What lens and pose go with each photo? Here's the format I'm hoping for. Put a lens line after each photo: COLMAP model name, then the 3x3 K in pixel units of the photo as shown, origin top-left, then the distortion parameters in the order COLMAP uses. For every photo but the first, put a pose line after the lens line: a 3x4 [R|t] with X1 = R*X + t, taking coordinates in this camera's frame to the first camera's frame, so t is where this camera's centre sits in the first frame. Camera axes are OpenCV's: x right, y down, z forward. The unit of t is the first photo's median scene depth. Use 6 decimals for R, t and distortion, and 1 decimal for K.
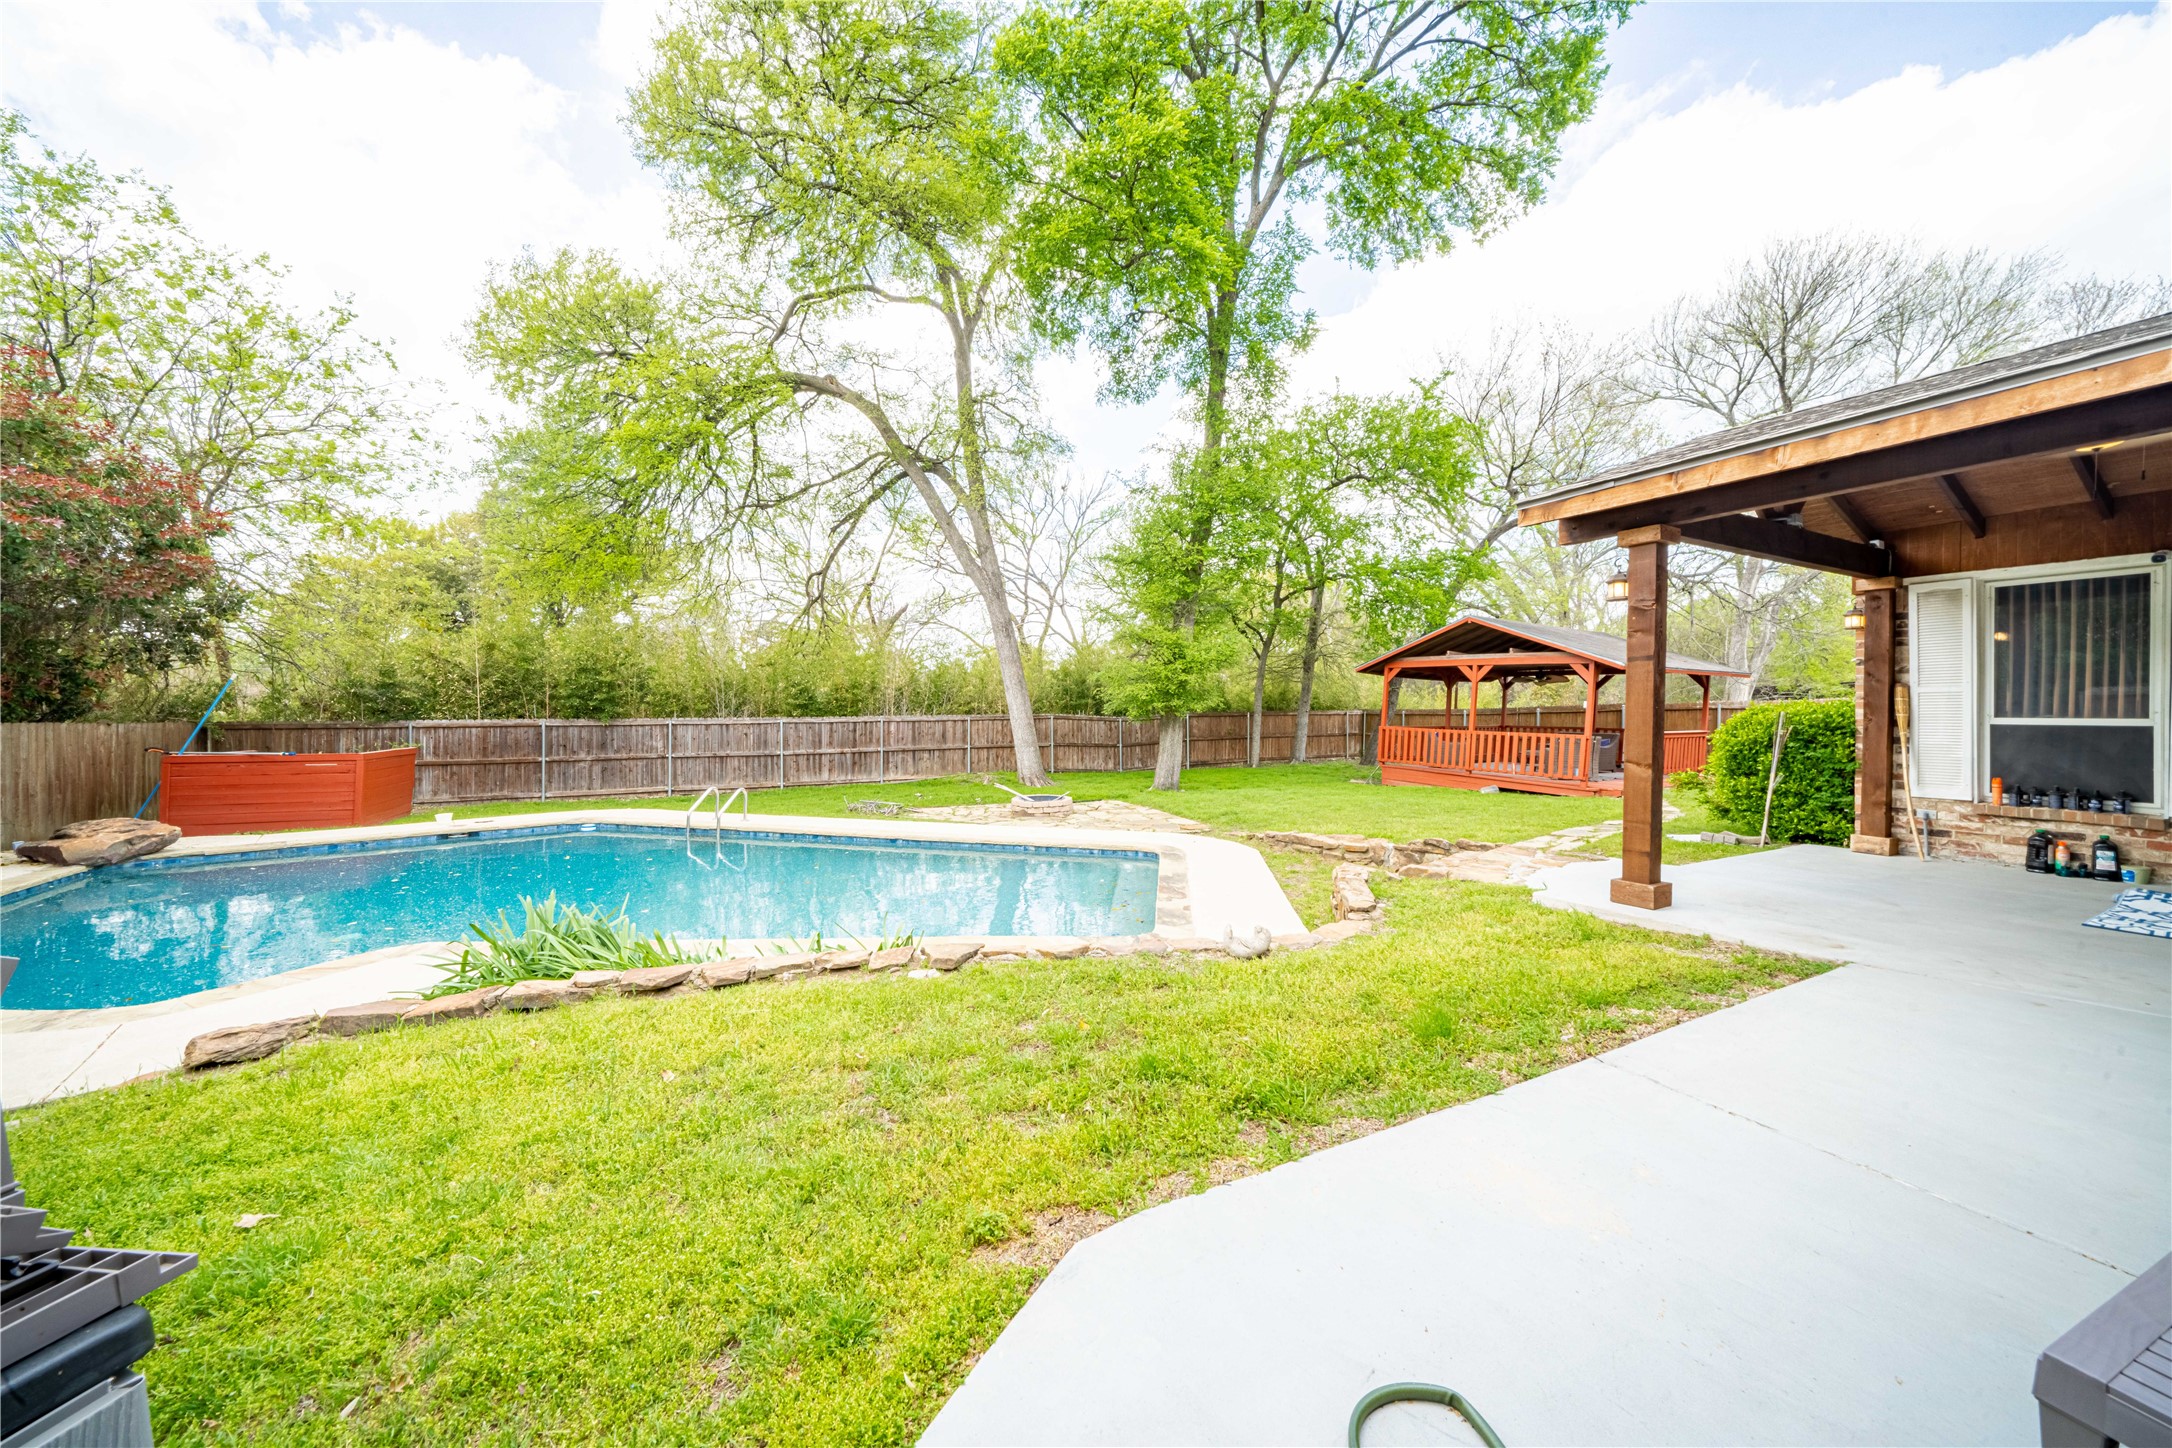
lens RADIAL K [[751.5, 0, 1087.4], [0, 751.5, 721.7], [0, 0, 1]] dist [-0.001179, -0.000007]
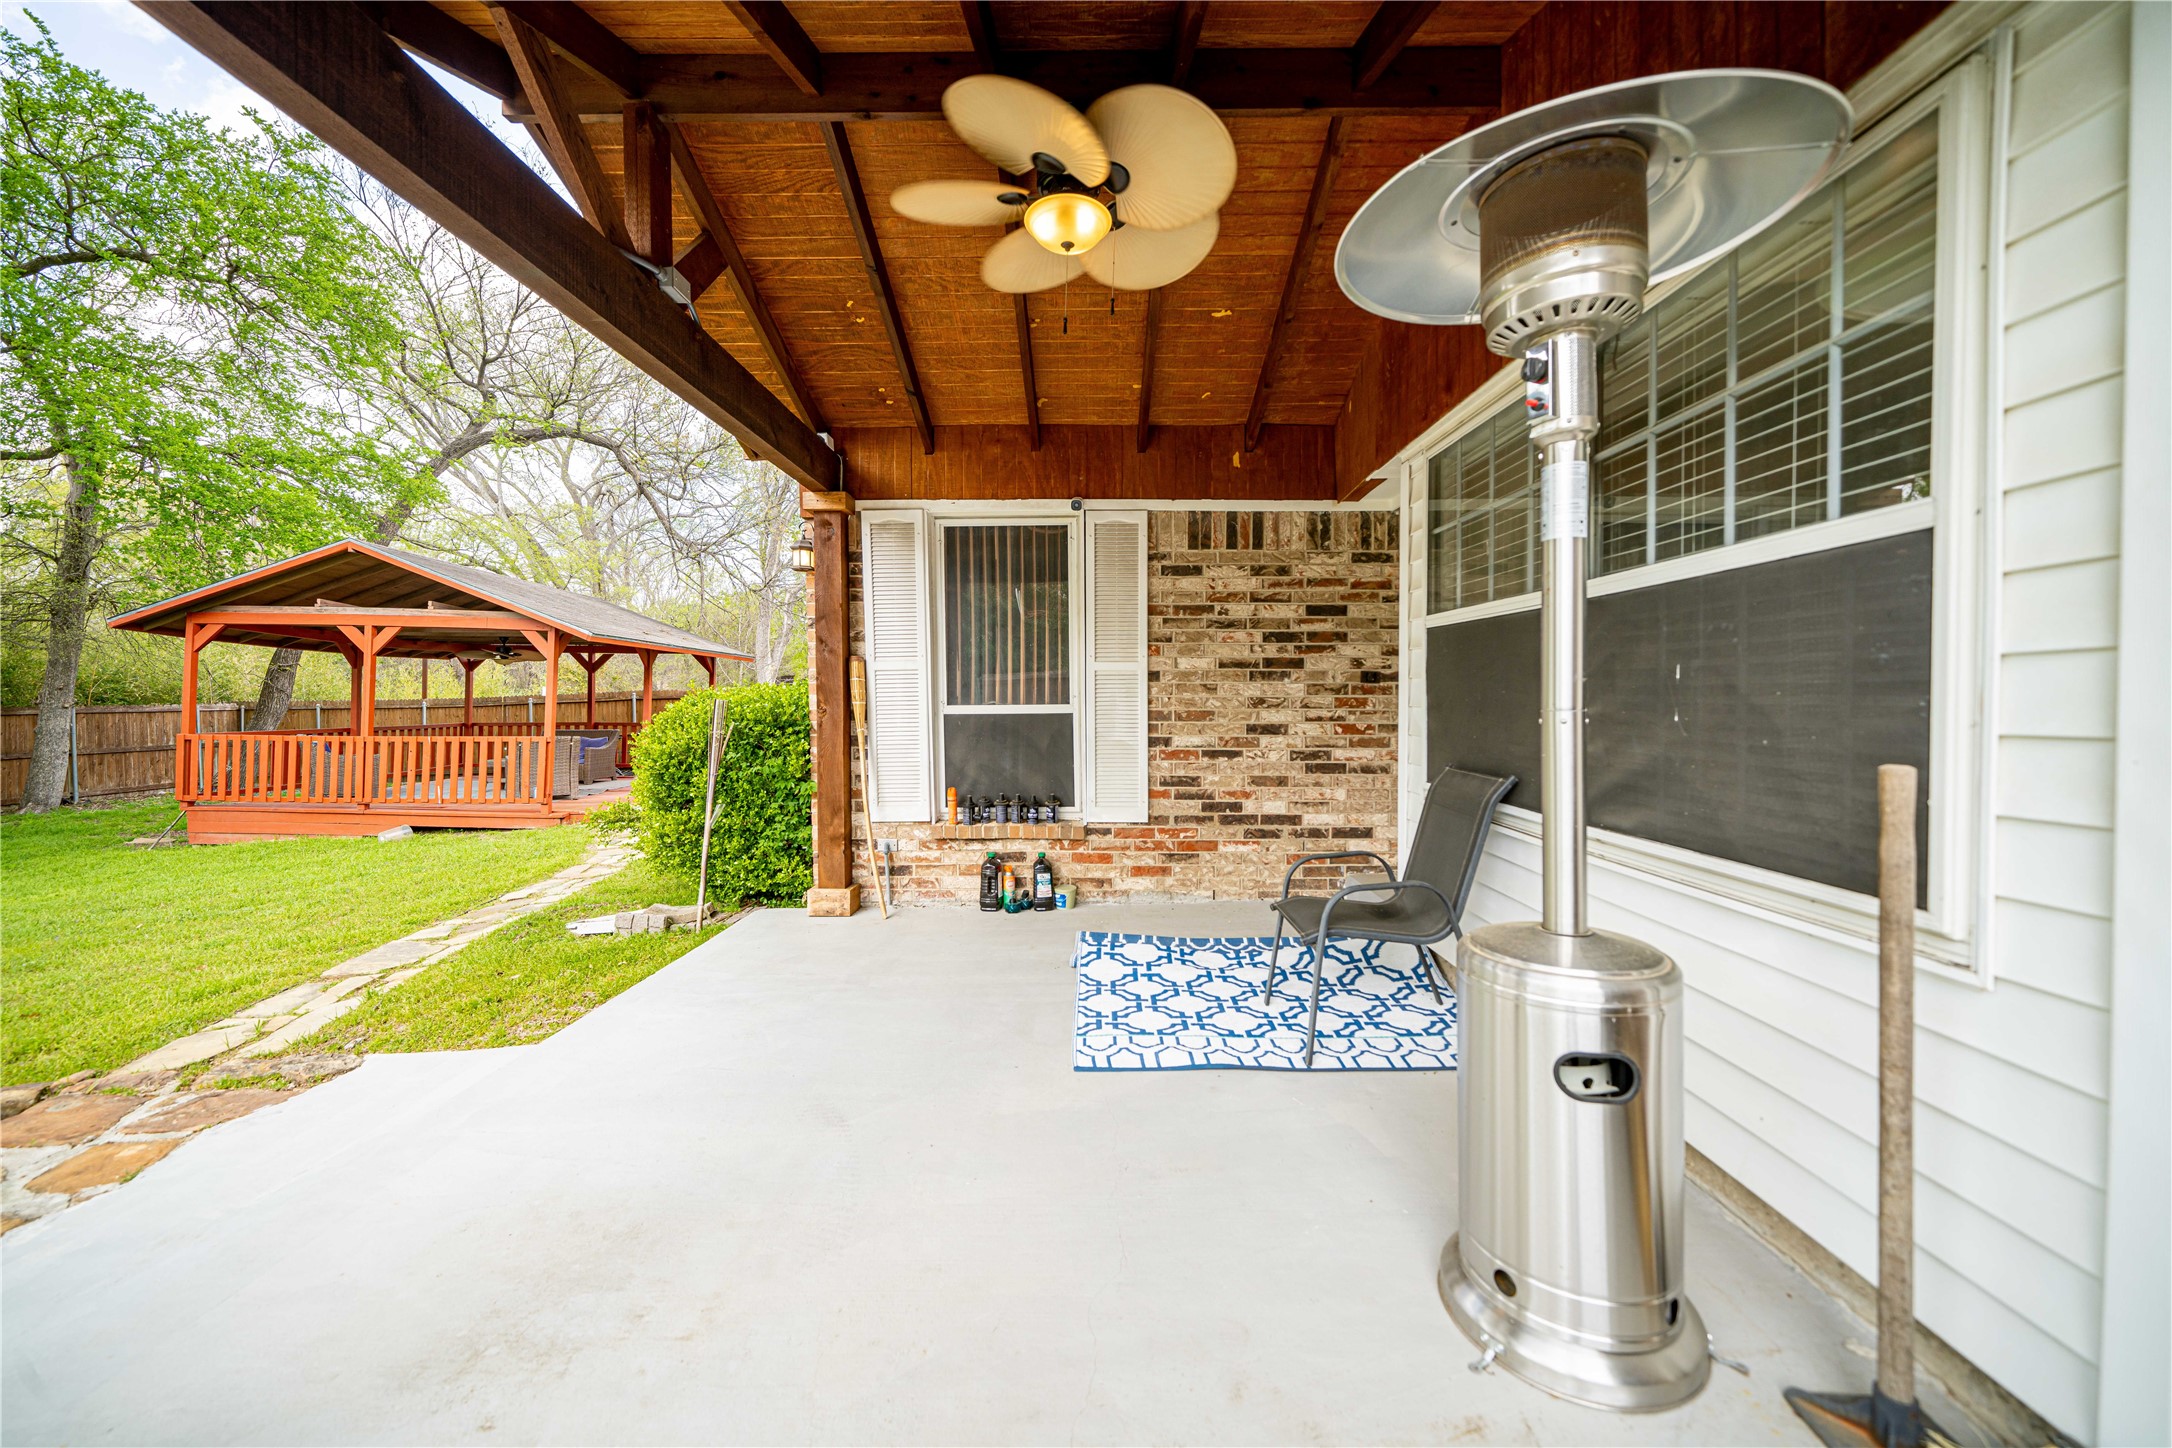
lens RADIAL K [[812.9, 0, 1083.3], [0, 812.9, 717.4], [0, 0, 1]] dist [-0.000358, 0.000027]
pose [[0.481554, -0.024070, 0.876086, 0.535364], [0.019842, 0.999666, 0.016559, -0.004050], [-0.876192, 0.009409, 0.481871, 0.465159]]
